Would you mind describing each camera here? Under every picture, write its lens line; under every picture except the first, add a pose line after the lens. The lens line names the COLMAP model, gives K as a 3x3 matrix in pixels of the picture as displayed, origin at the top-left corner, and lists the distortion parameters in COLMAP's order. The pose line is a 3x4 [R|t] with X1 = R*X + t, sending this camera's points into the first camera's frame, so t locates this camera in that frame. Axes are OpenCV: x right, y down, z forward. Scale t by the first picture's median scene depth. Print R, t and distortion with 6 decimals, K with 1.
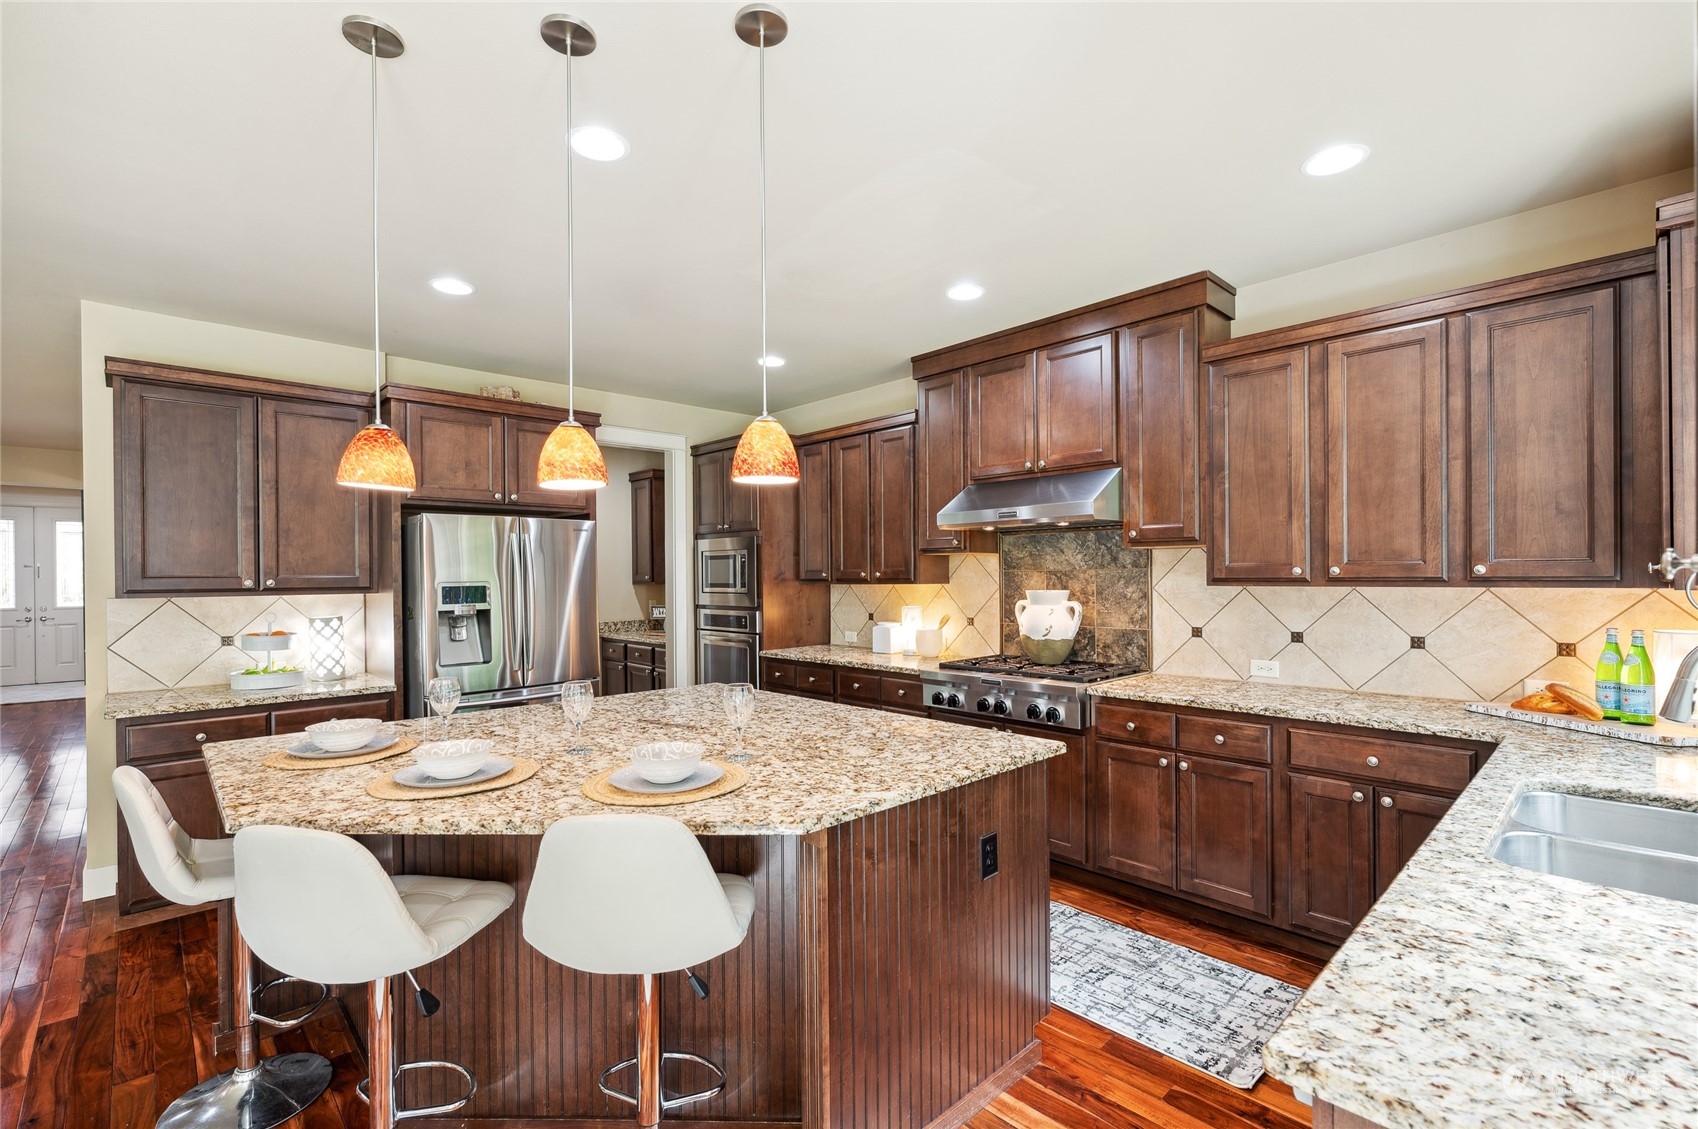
lens RADIAL K [[755.9, 0, 849.7], [0, 755.9, 576.6], [0, 0, 1]] dist [0.004457, 0.000663]
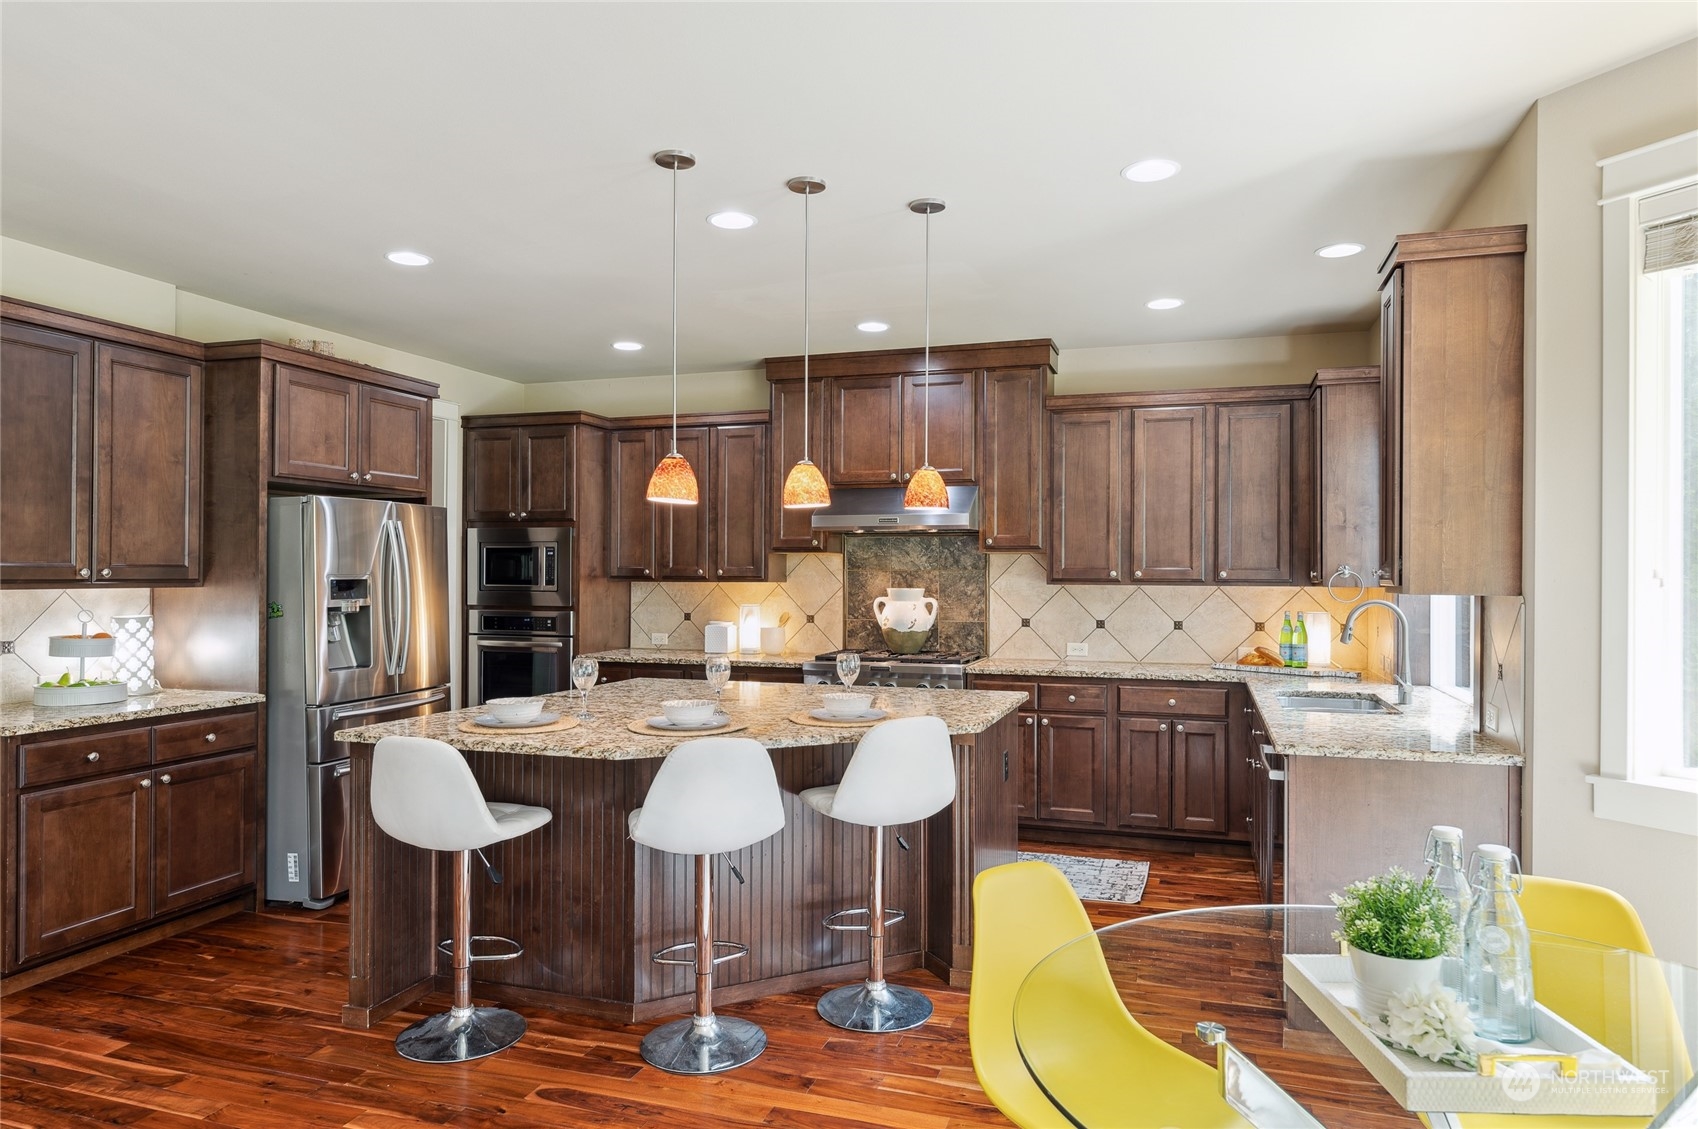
lens RADIAL K [[1074.2, 0, 850.3], [0, 1074.2, 570.6], [0, 0, 1]] dist [0.022136, -0.000704]
pose [[0.879219, 0.013716, 0.476220, -0.664173], [-0.010679, 0.999902, -0.009082, 0.008370], [-0.476298, 0.002900, 0.879279, -0.423709]]
